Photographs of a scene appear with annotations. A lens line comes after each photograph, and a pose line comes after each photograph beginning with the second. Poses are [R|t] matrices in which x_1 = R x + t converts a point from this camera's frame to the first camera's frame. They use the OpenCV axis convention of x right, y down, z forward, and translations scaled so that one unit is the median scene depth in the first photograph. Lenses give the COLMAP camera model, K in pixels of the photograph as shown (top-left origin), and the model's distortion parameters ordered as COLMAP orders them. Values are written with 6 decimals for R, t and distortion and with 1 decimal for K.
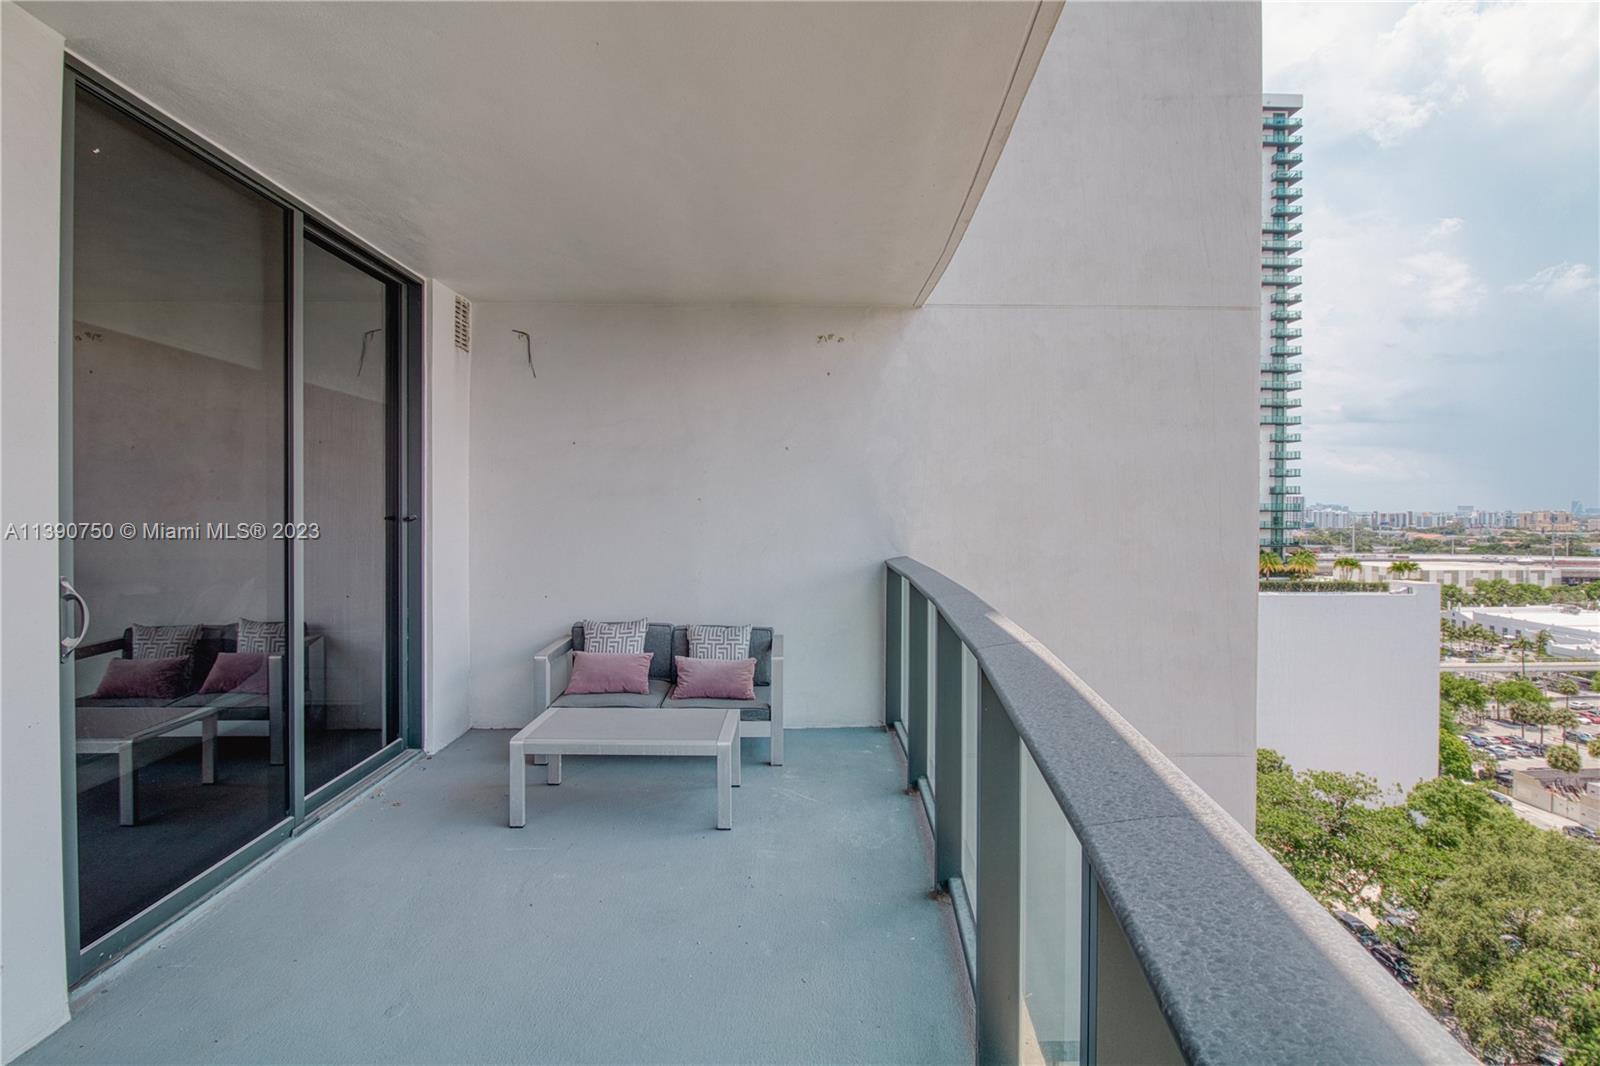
lens RADIAL K [[807.7, 0, 797.6], [0, 807.7, 514.4], [0, 0, 1]] dist [-0.001789, -0.000292]
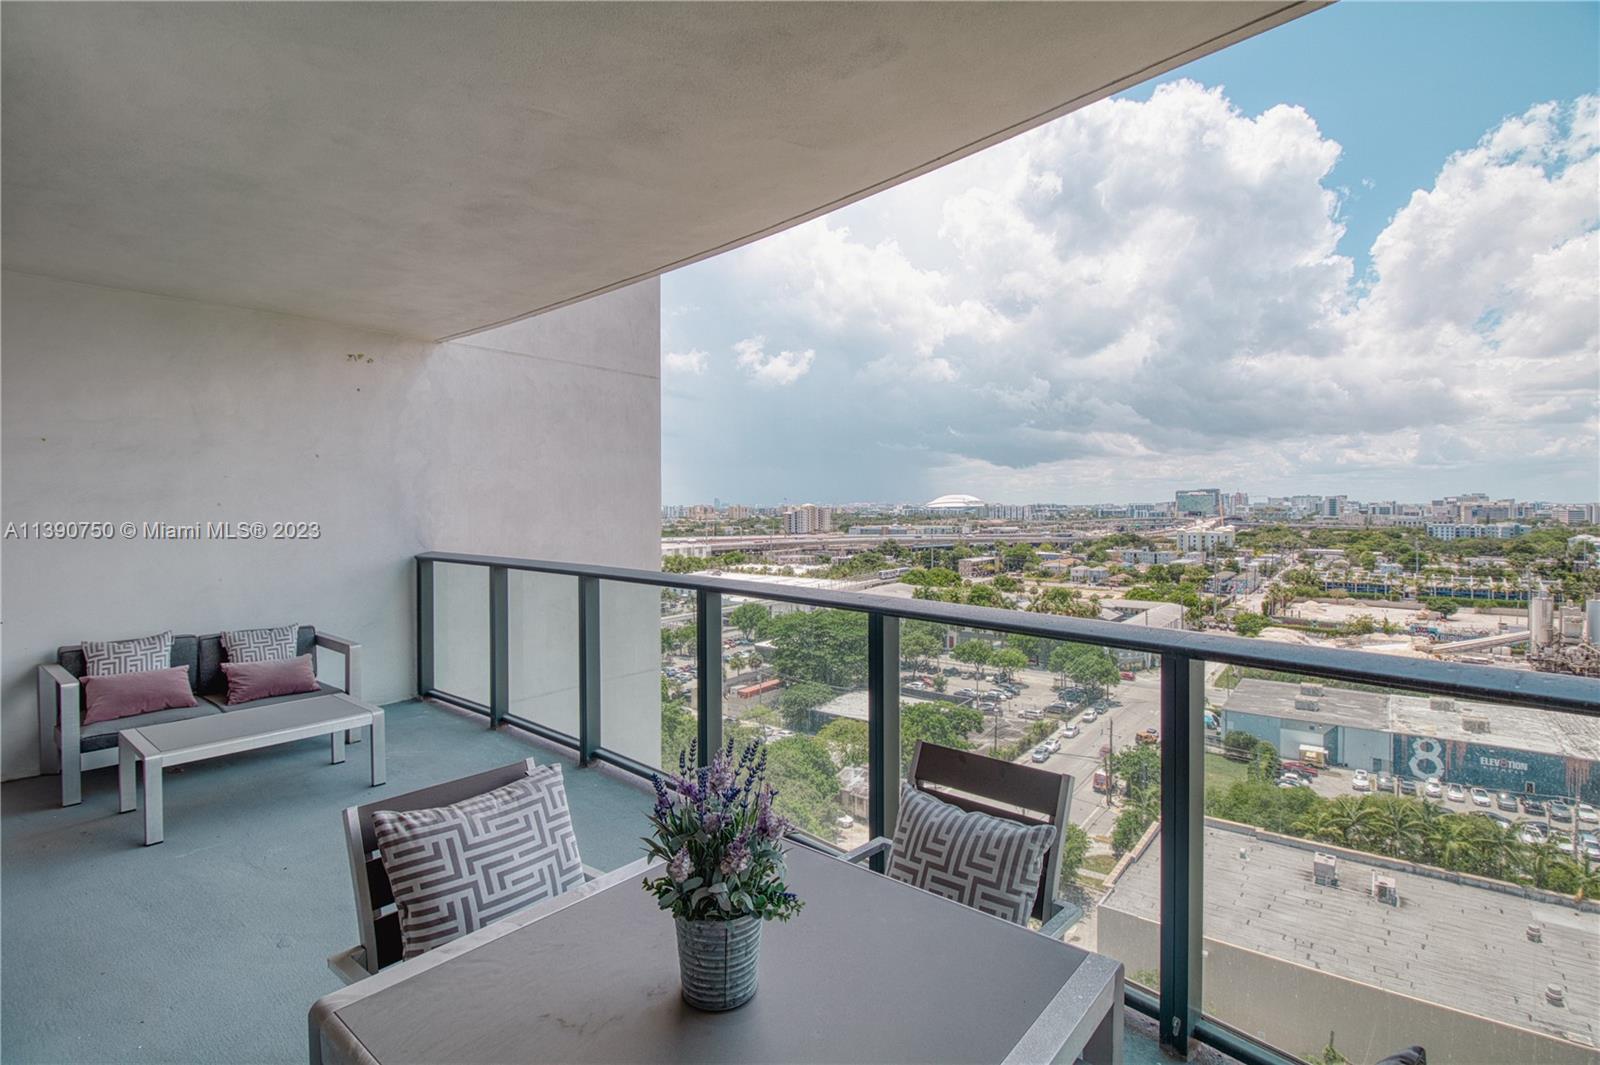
lens RADIAL K [[768.4, 0, 812.7], [0, 768.4, 525.4], [0, 0, 1]] dist [-0.001497, -0.012985]
pose [[0.624958, -0.027887, 0.780160, -0.392733], [0.013141, 0.999596, 0.025203, -0.007354], [-0.780547, -0.005499, 0.625072, -0.138436]]
